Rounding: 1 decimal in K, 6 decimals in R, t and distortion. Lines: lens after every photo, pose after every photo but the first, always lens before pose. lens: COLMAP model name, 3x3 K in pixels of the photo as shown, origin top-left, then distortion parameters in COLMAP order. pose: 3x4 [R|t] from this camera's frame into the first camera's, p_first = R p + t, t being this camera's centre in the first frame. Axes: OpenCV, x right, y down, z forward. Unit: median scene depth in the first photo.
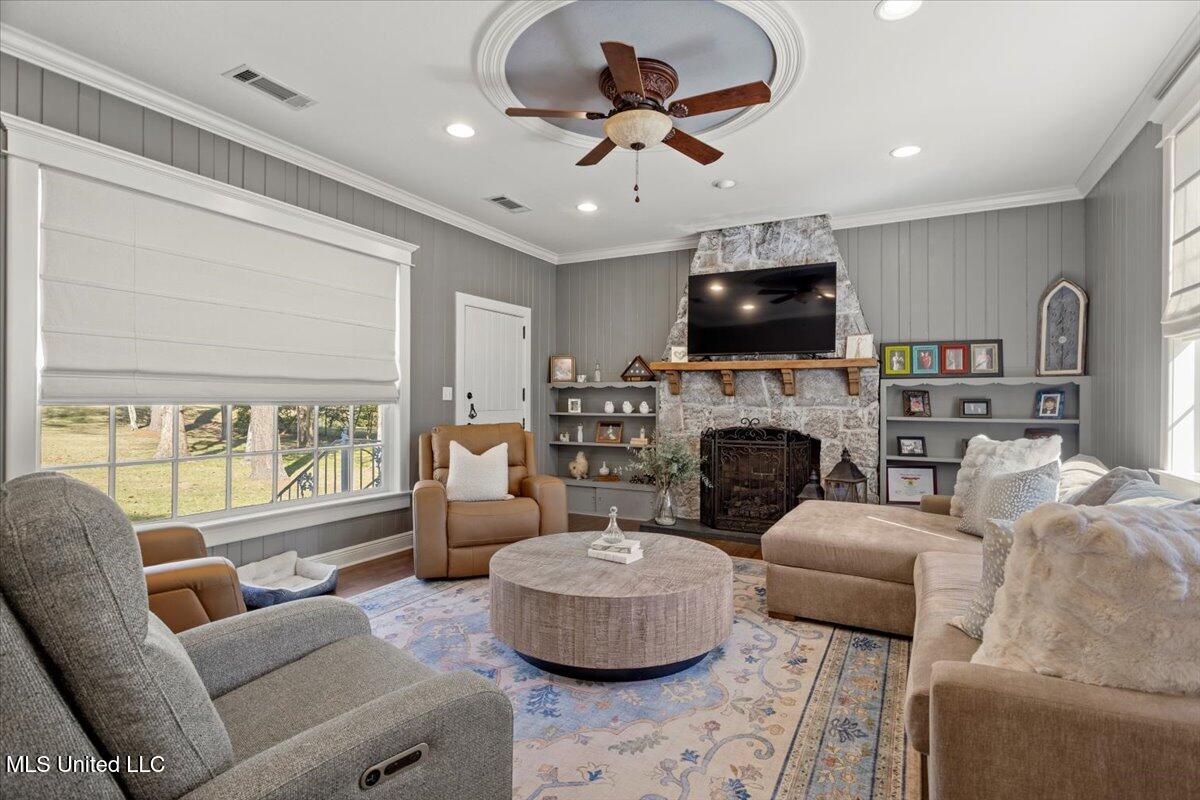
lens RADIAL K [[580.0, 0, 607.2], [0, 580.0, 398.8], [0, 0, 1]] dist [-0.001118, 0.000950]
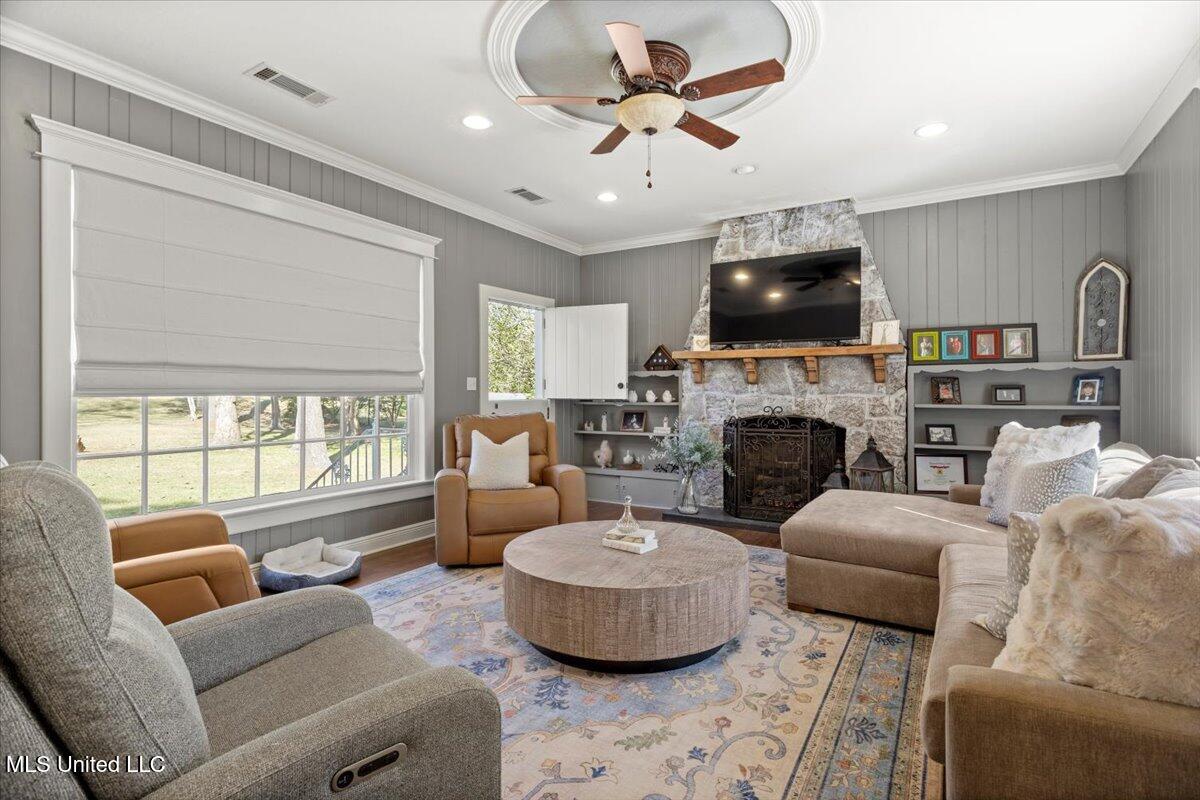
lens RADIAL K [[566.7, 0, 609.6], [0, 566.7, 390.6], [0, 0, 1]] dist [0.000622, 0.000153]
pose [[0.998583, -0.006627, -0.052799, 0.025572], [0.006803, 0.999972, 0.003156, 0.002210], [0.052777, -0.003511, 0.998600, 0.024314]]
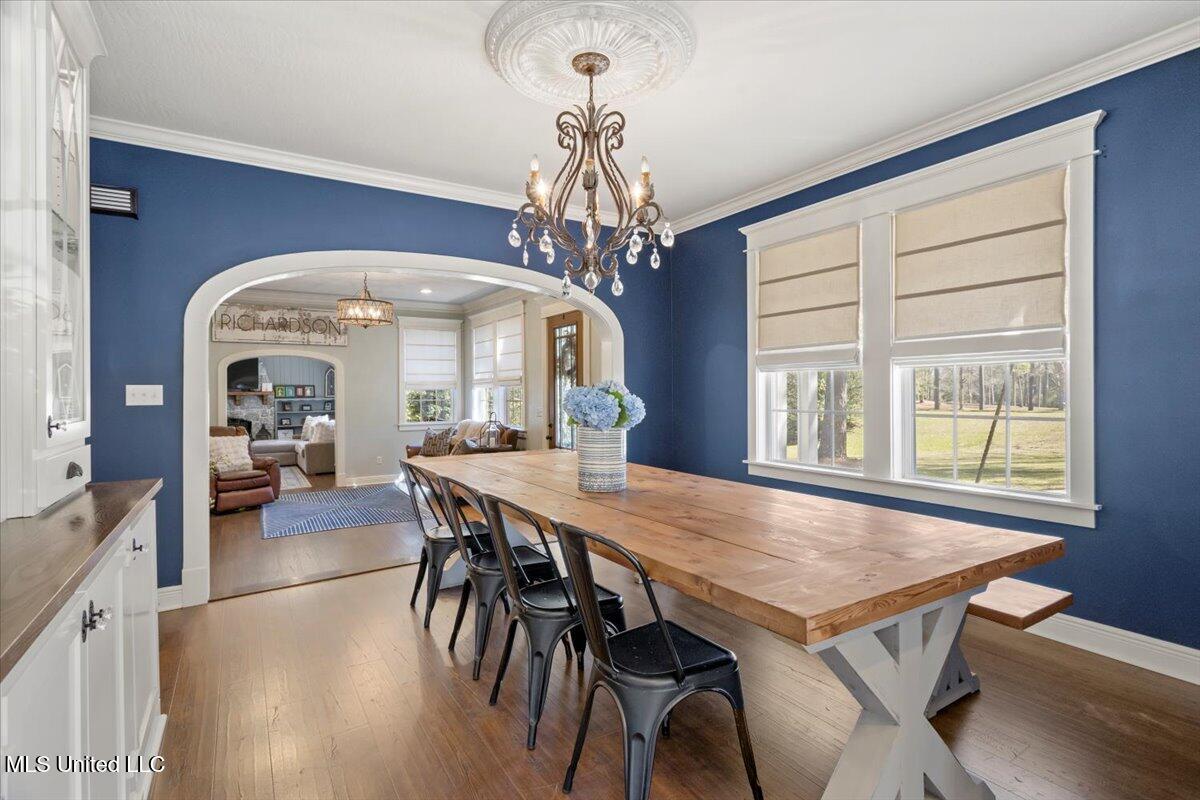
lens RADIAL K [[580.0, 0, 607.2], [0, 580.0, 398.8], [0, 0, 1]] dist [-0.001118, 0.000950]
pose [[0.491164, -0.017732, 0.870887, -1.538113], [0.008095, 0.999843, 0.015793, -0.083570], [-0.871030, -0.000707, 0.491230, -2.316628]]
